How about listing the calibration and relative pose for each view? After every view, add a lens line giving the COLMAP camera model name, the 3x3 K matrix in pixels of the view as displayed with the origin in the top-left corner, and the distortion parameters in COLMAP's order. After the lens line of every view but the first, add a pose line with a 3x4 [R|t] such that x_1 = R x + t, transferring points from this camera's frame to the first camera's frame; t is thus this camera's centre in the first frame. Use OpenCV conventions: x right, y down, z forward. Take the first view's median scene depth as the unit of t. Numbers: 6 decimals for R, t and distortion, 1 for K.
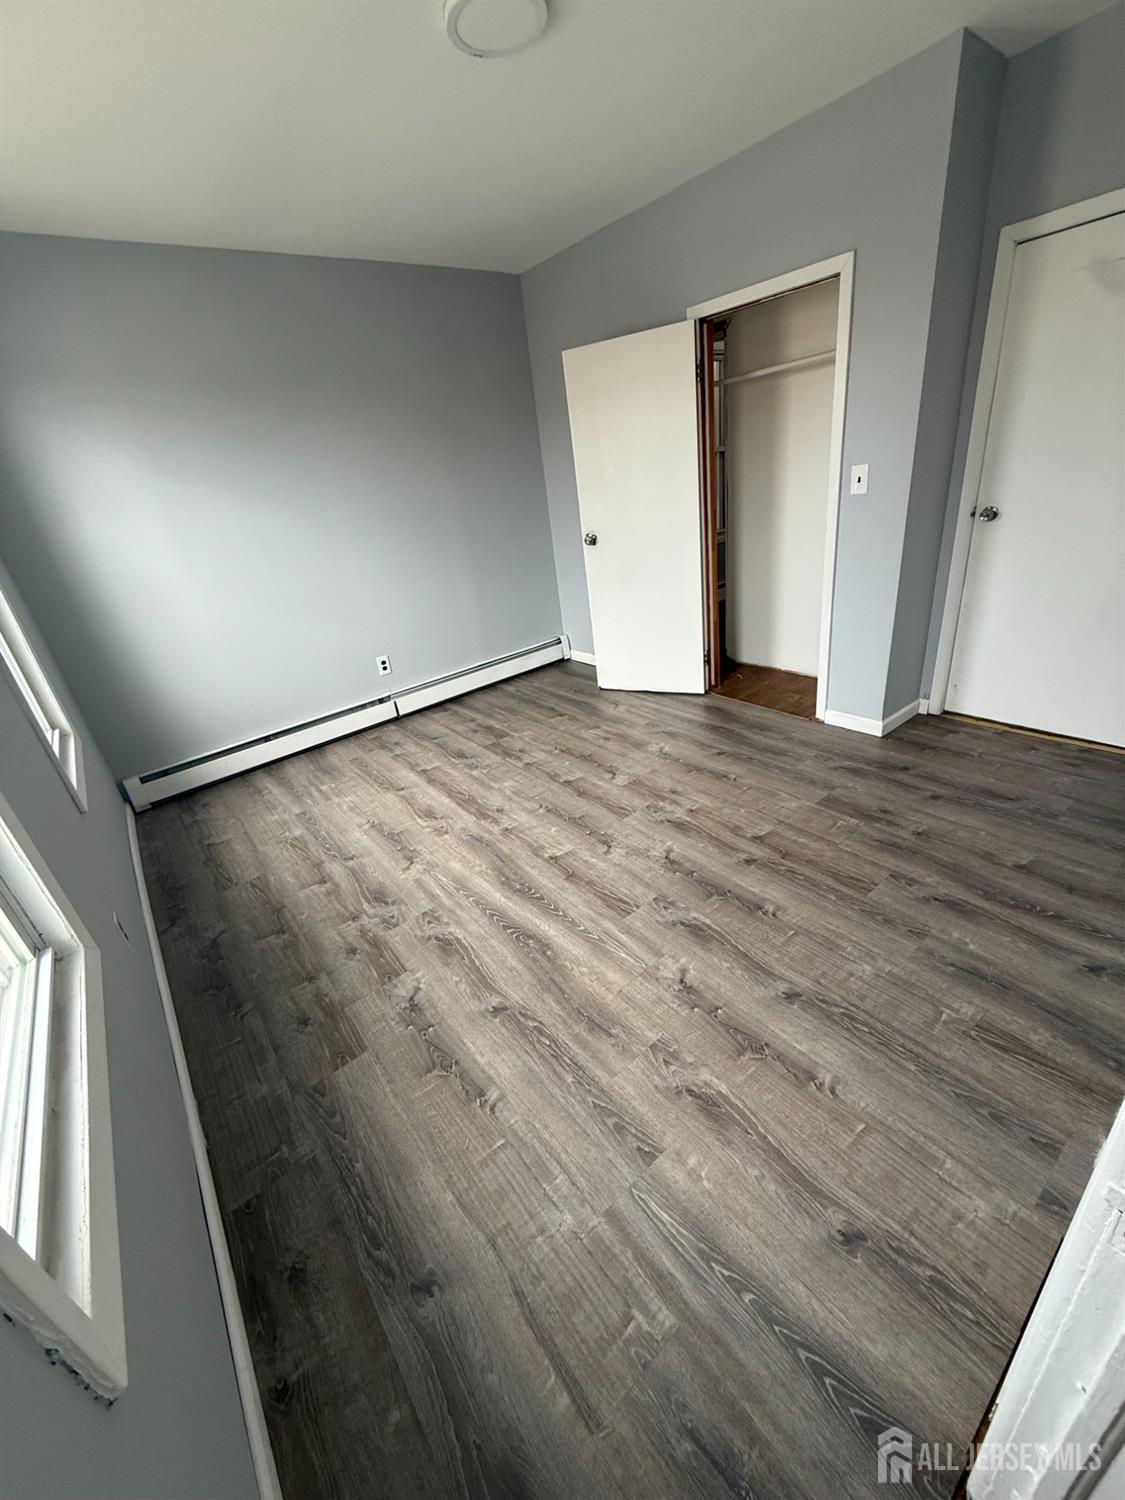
lens RADIAL K [[596.9, 0, 557.2], [0, 596.9, 754.9], [0, 0, 1]] dist [0.002259, -0.000255]
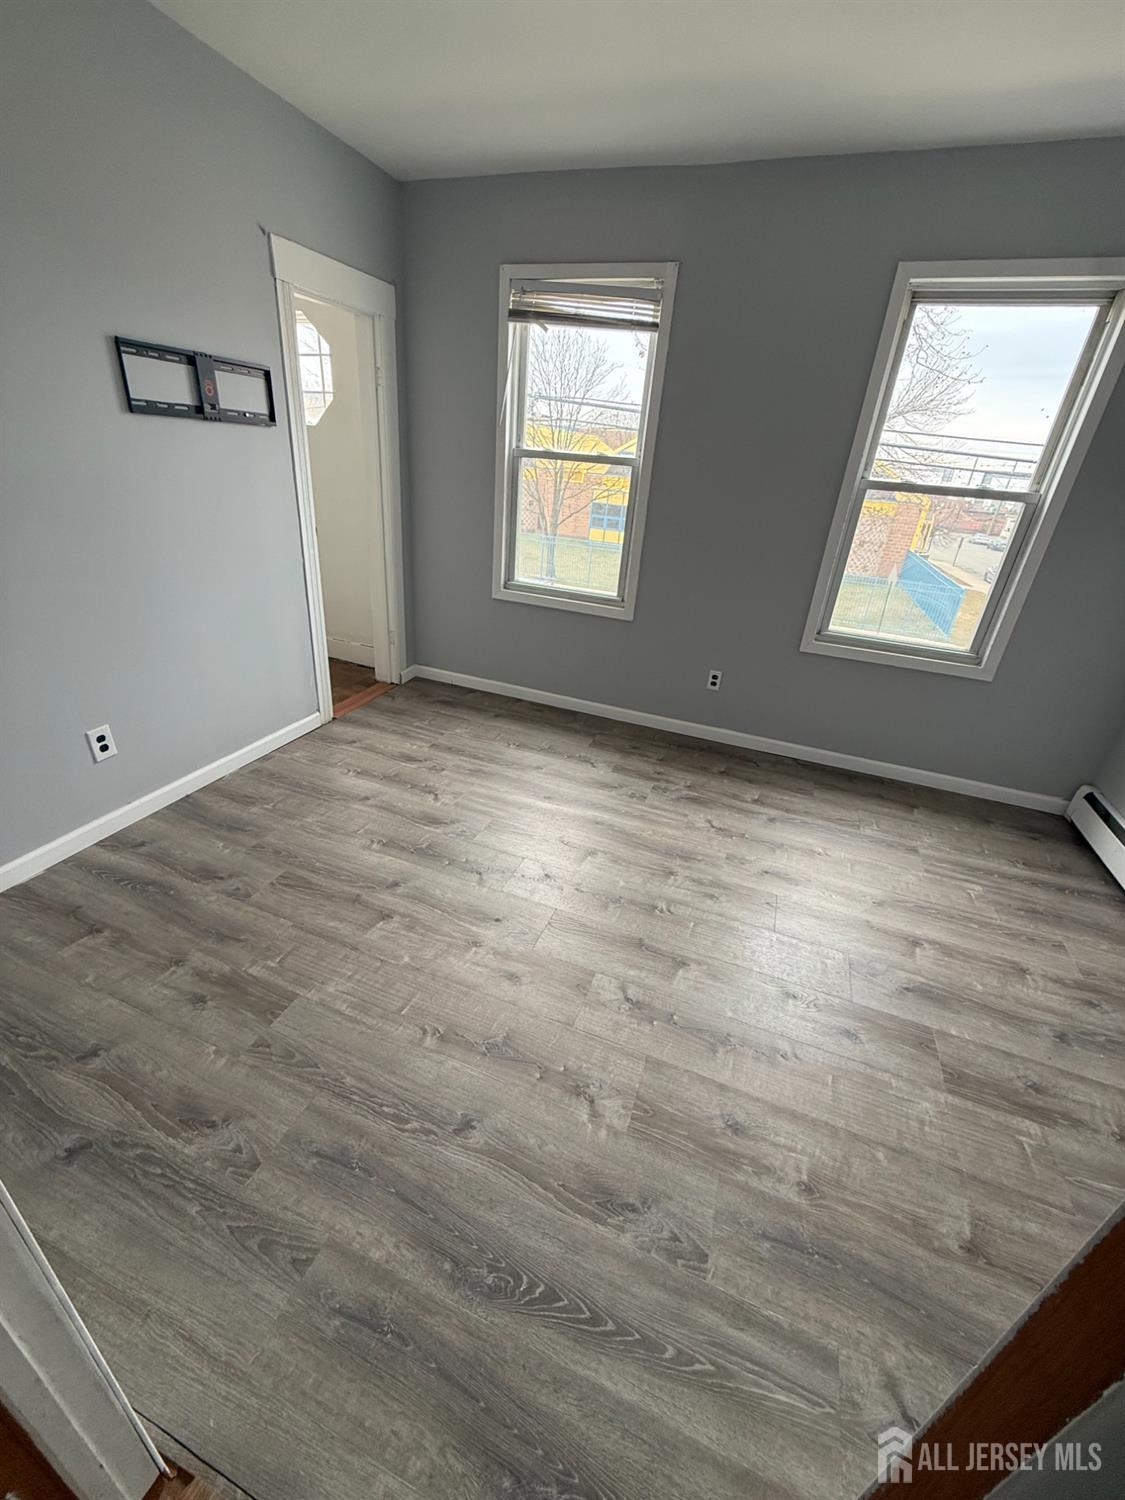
lens RADIAL K [[596.9, 0, 563.4], [0, 596.9, 752.9], [0, 0, 1]] dist [0.002259, -0.000255]
pose [[-0.856259, 0.281502, -0.433102, 0.465738], [-0.198921, 0.594090, 0.779415, -0.772686], [0.476708, 0.753534, -0.452698, 1.468581]]
